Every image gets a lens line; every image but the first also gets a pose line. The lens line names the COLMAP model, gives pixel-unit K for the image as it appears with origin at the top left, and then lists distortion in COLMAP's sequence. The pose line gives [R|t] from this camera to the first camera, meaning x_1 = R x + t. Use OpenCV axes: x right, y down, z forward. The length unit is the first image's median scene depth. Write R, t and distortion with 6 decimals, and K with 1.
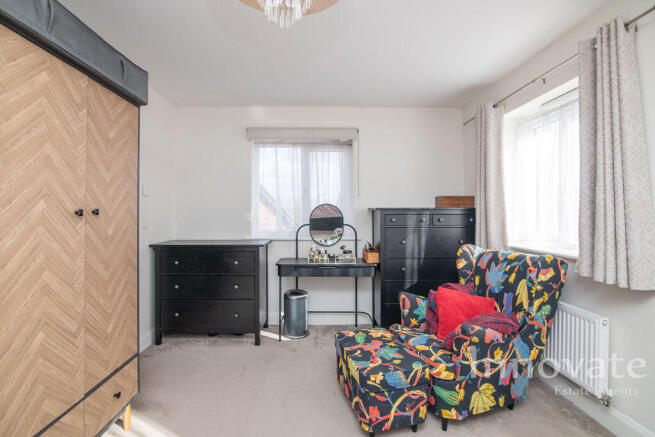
lens RADIAL K [[305.2, 0, 324.2], [0, 305.2, 217.6], [0, 0, 1]] dist [-0.002674, -0.000170]
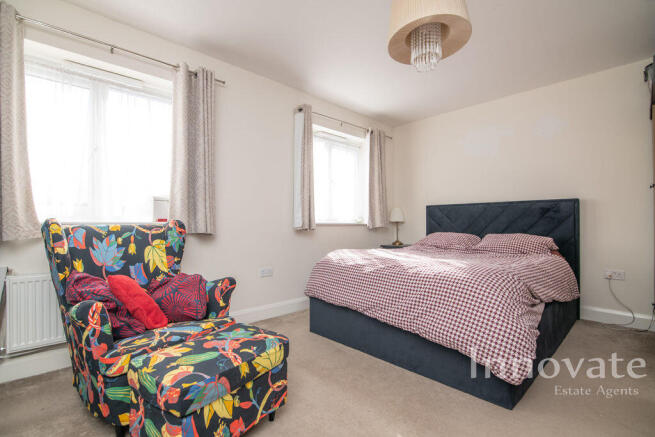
lens RADIAL K [[305.2, 0, 324.2], [0, 305.2, 221.1], [0, 0, 1]] dist [-0.002674, -0.000170]
pose [[-0.657788, 0.010576, 0.753129, -0.505222], [0.012875, 0.999913, -0.002796, 0.125805], [-0.753093, 0.007857, -0.657867, 1.205575]]
